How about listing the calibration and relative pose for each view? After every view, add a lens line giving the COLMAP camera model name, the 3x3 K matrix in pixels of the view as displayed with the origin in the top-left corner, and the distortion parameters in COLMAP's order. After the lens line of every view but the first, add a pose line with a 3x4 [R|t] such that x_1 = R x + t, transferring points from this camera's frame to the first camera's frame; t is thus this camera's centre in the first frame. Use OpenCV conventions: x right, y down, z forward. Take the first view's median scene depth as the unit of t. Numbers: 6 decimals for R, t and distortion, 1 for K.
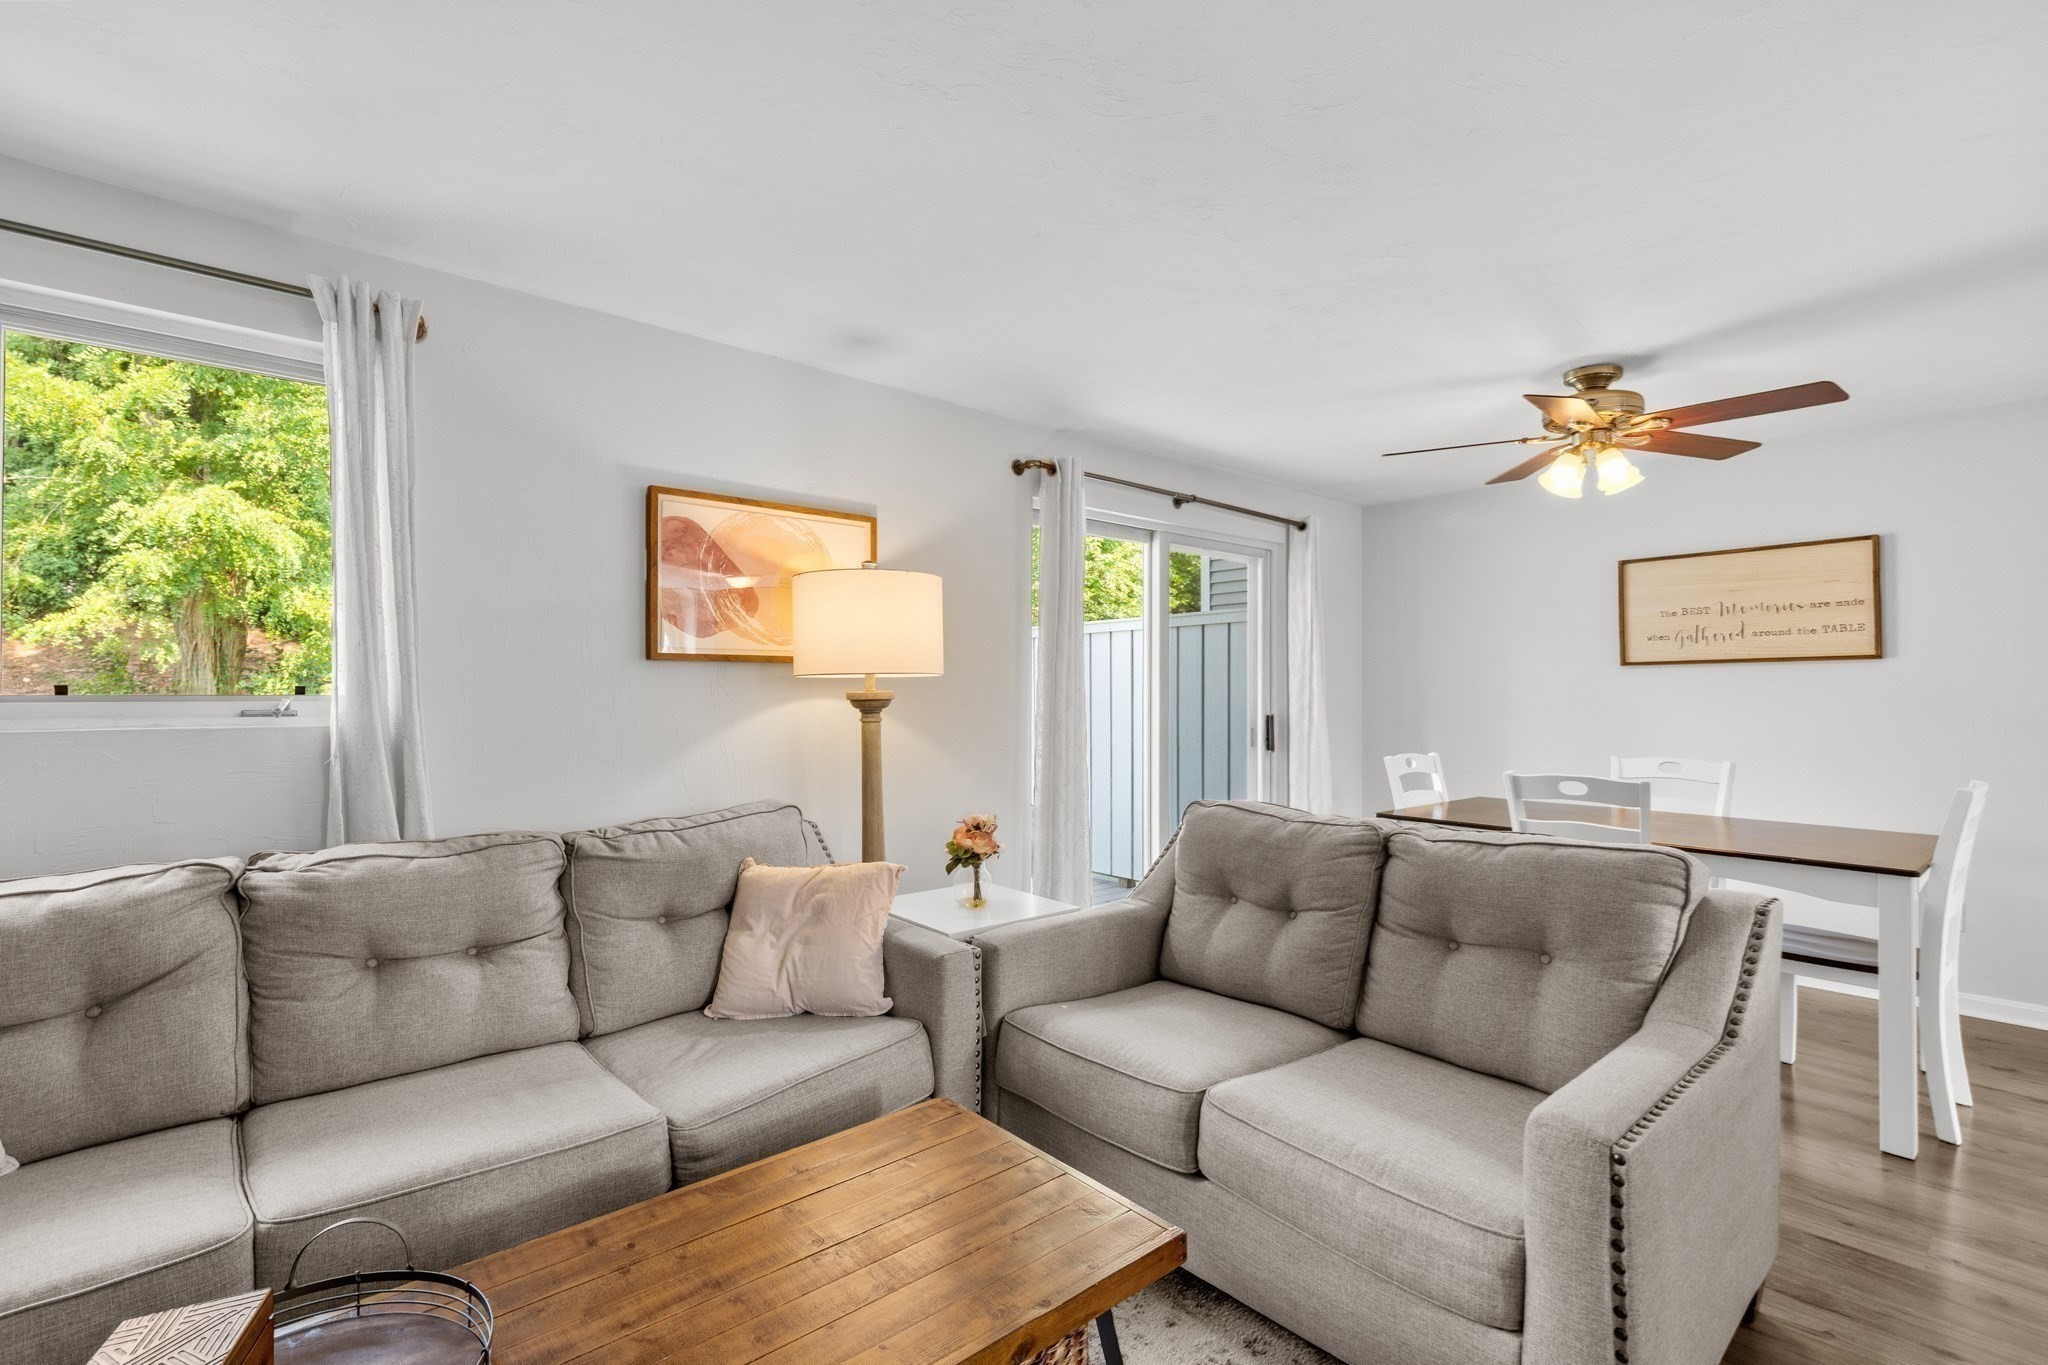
lens RADIAL K [[931.7, 0, 1036.1], [0, 931.7, 675.6], [0, 0, 1]] dist [0.007802, -0.001640]
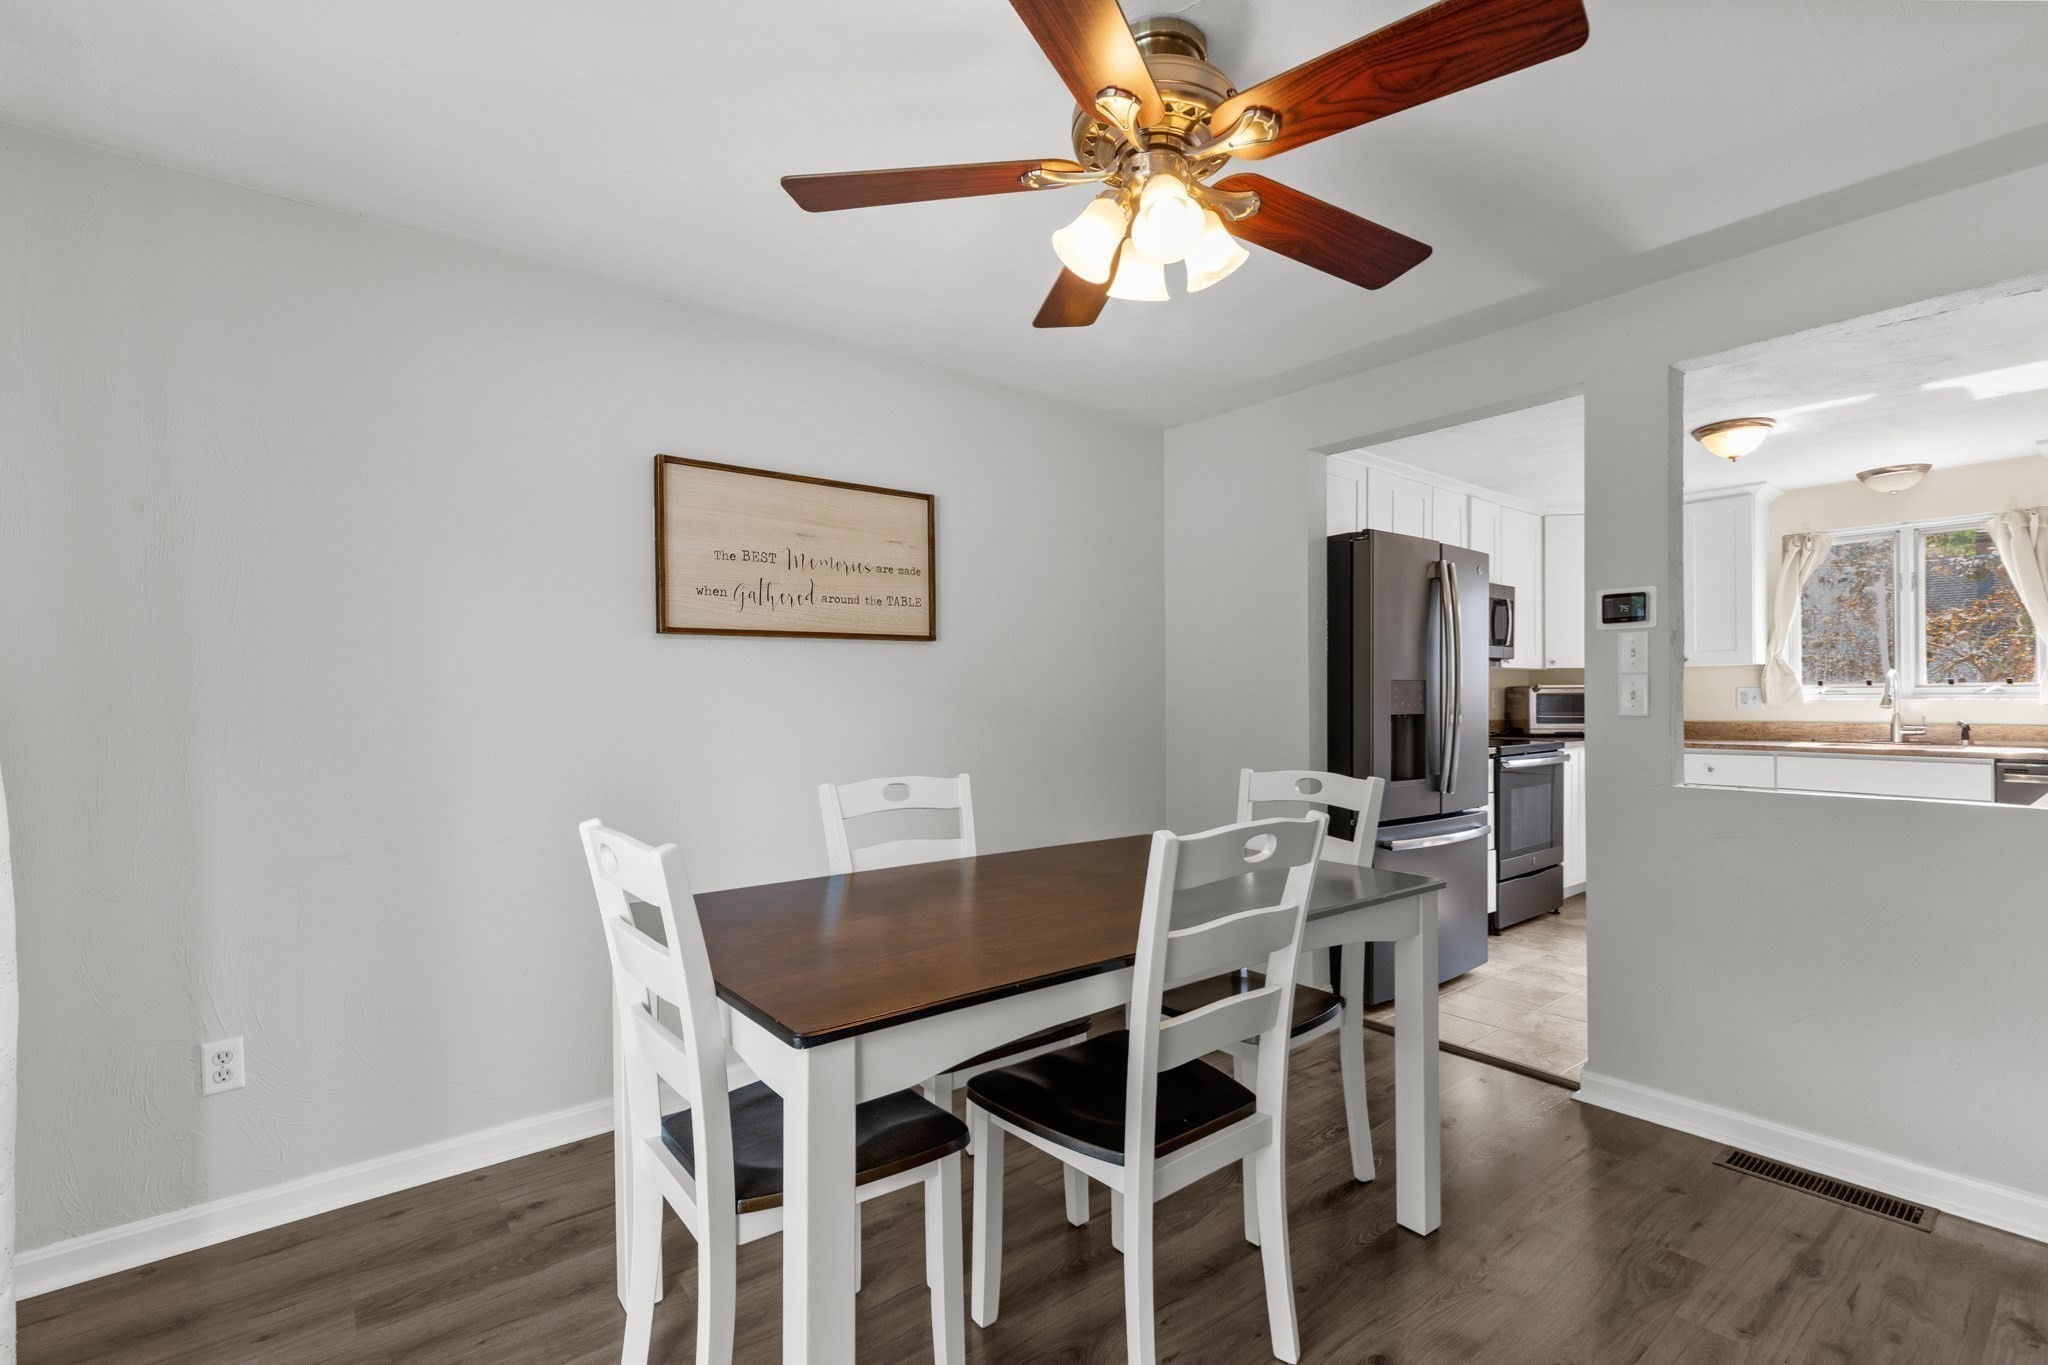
lens RADIAL K [[931.7, 0, 1025.9], [0, 931.7, 697.4], [0, 0, 1]] dist [0.007802, -0.001640]
pose [[0.036632, 0.000841, 0.999328, 0.045412], [-0.013000, 0.999915, -0.000365, 0.030056], [-0.999244, -0.012978, 0.036640, 0.799182]]
